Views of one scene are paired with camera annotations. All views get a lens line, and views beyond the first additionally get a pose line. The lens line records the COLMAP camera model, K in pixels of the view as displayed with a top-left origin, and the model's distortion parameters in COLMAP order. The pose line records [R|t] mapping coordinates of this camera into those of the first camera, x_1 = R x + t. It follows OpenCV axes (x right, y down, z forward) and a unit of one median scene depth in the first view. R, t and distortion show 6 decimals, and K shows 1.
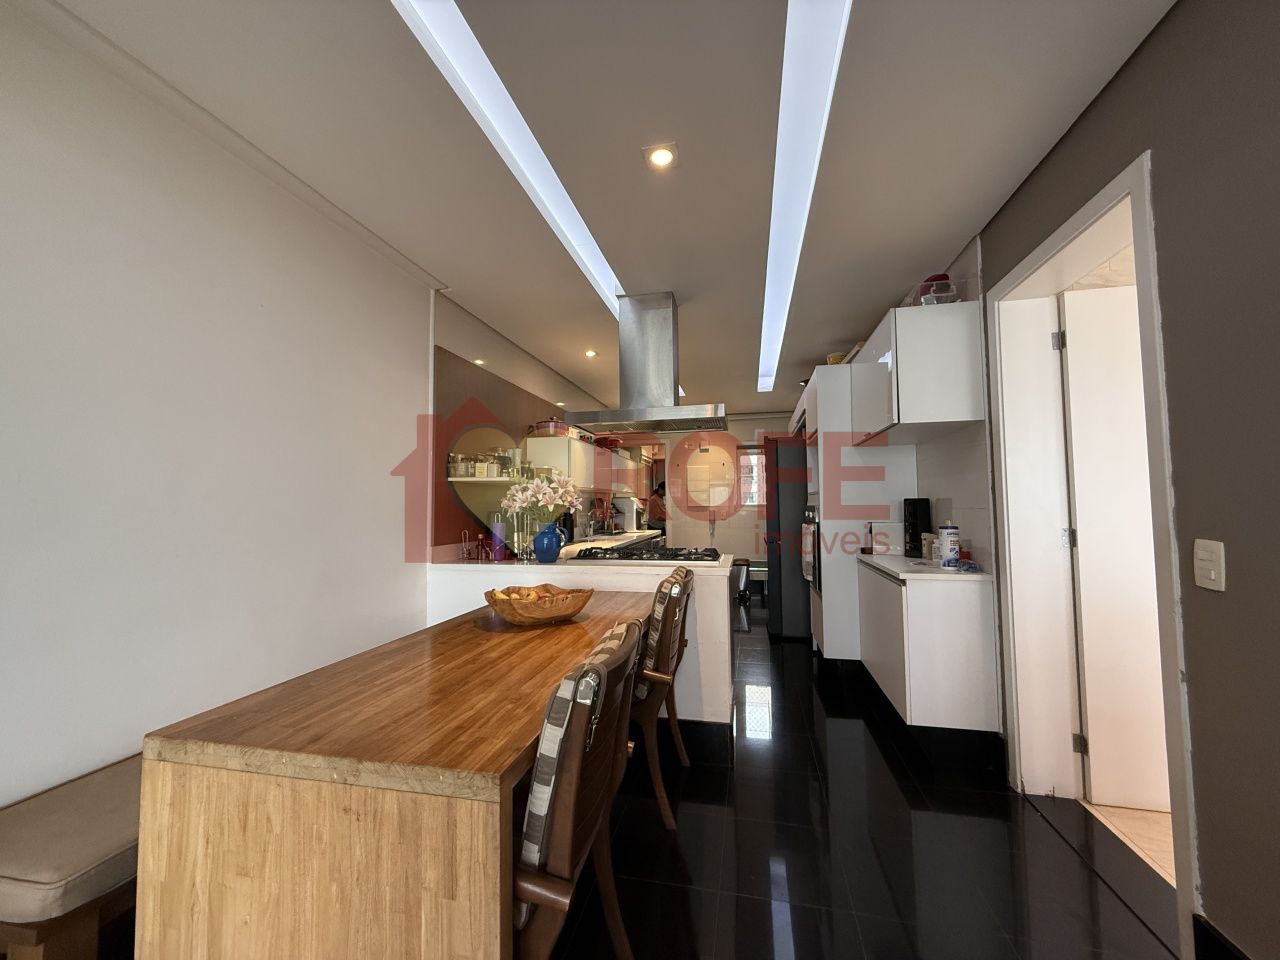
lens RADIAL K [[510.5, 0, 635.0], [0, 510.5, 477.0], [0, 0, 1]] dist [-0.000059, 0.000075]
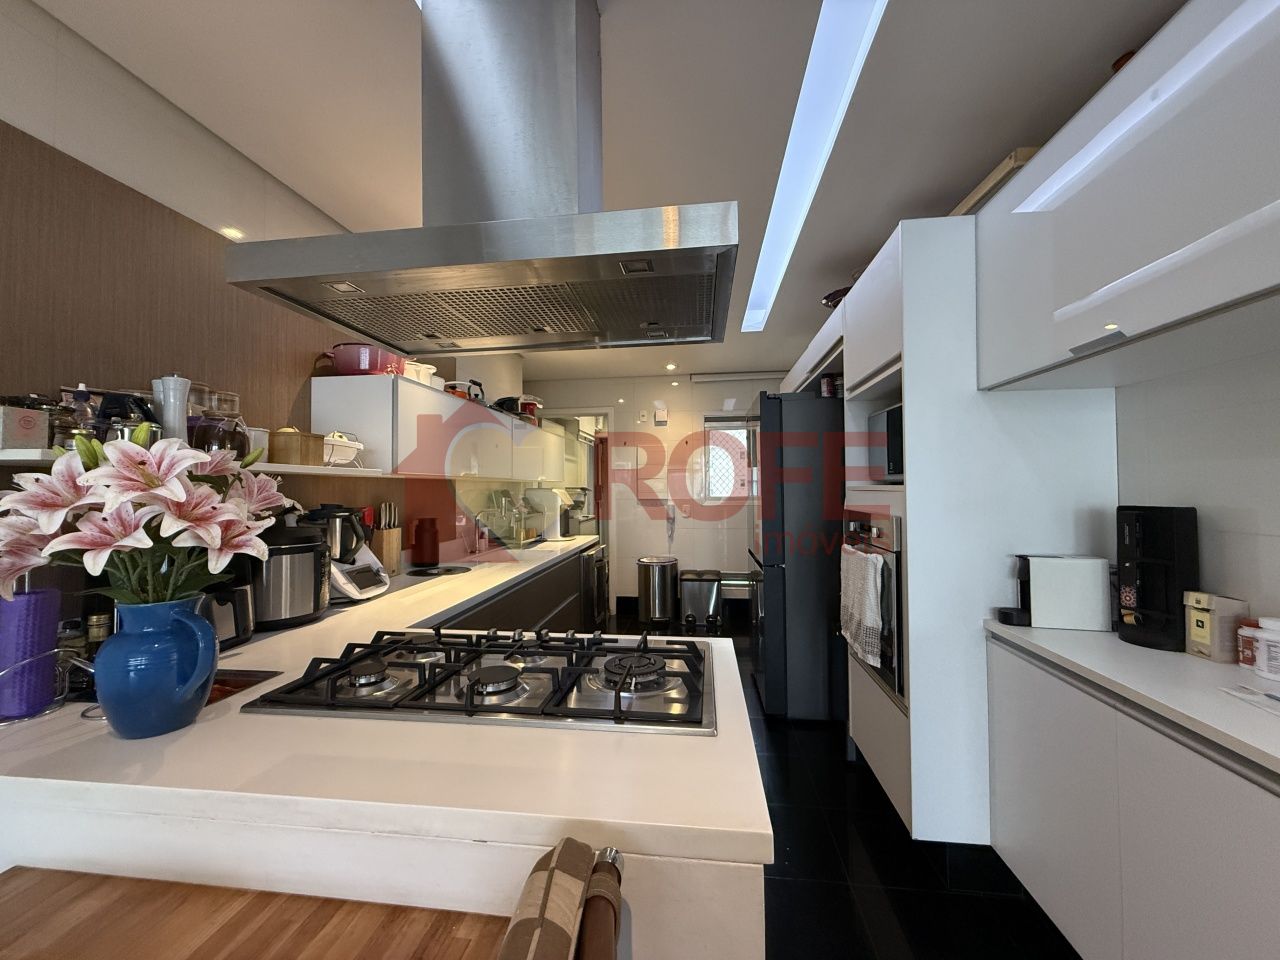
lens RADIAL K [[510.5, 0, 635.0], [0, 510.5, 477.0], [0, 0, 1]] dist [-0.000059, 0.000075]
pose [[0.996168, 0.001467, 0.087450, 0.049986], [-0.004236, 0.999495, 0.031484, 0.003288], [-0.087360, -0.031733, 0.995671, 0.393345]]
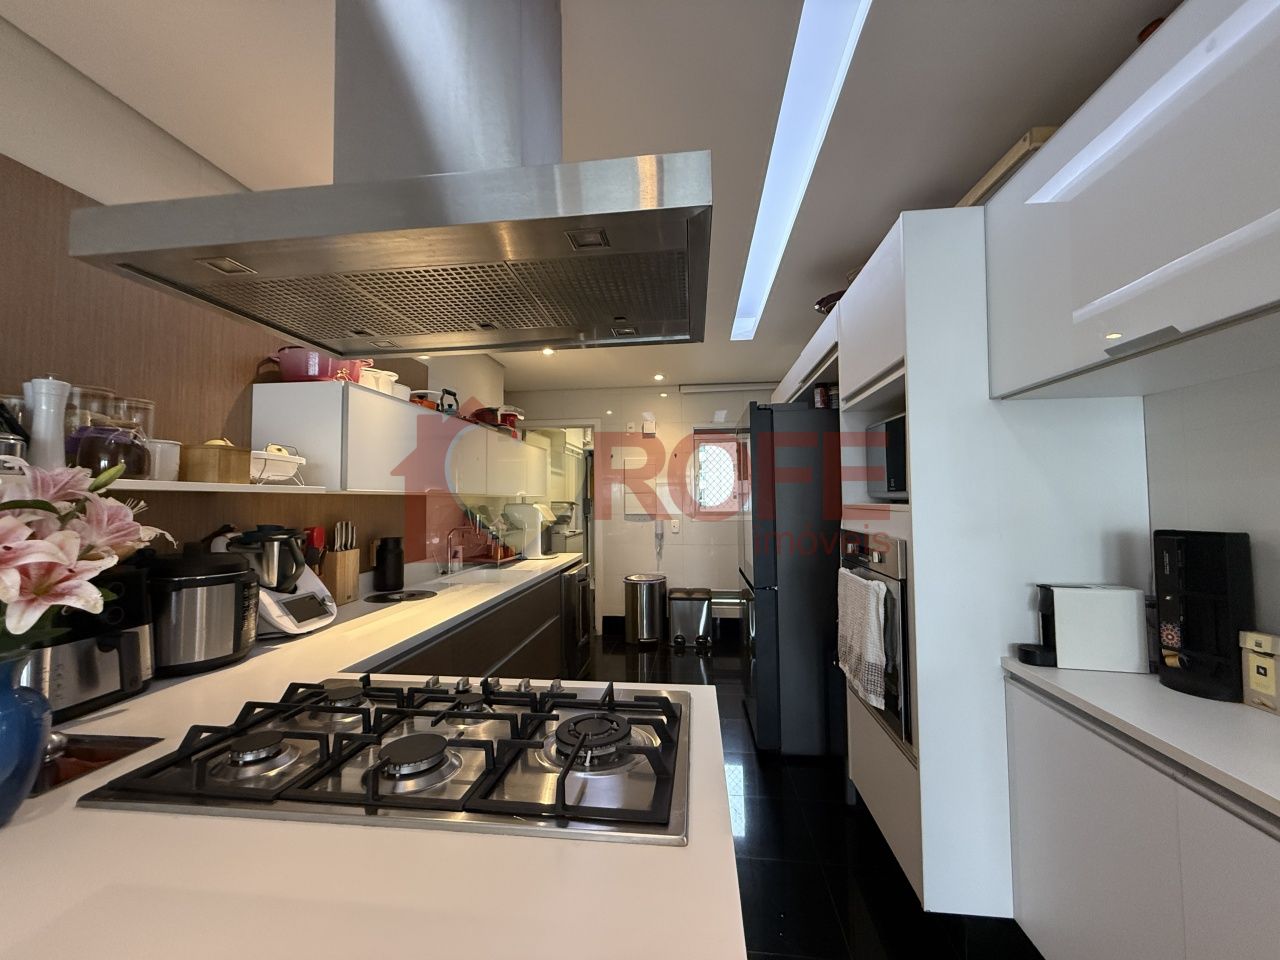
lens RADIAL K [[510.5, 0, 635.0], [0, 510.5, 477.0], [0, 0, 1]] dist [-0.000059, 0.000075]
pose [[0.994886, 0.003813, 0.100931, 0.065520], [-0.004594, 0.999961, 0.007506, 0.000568], [-0.100899, -0.007931, 0.994865, 0.430950]]
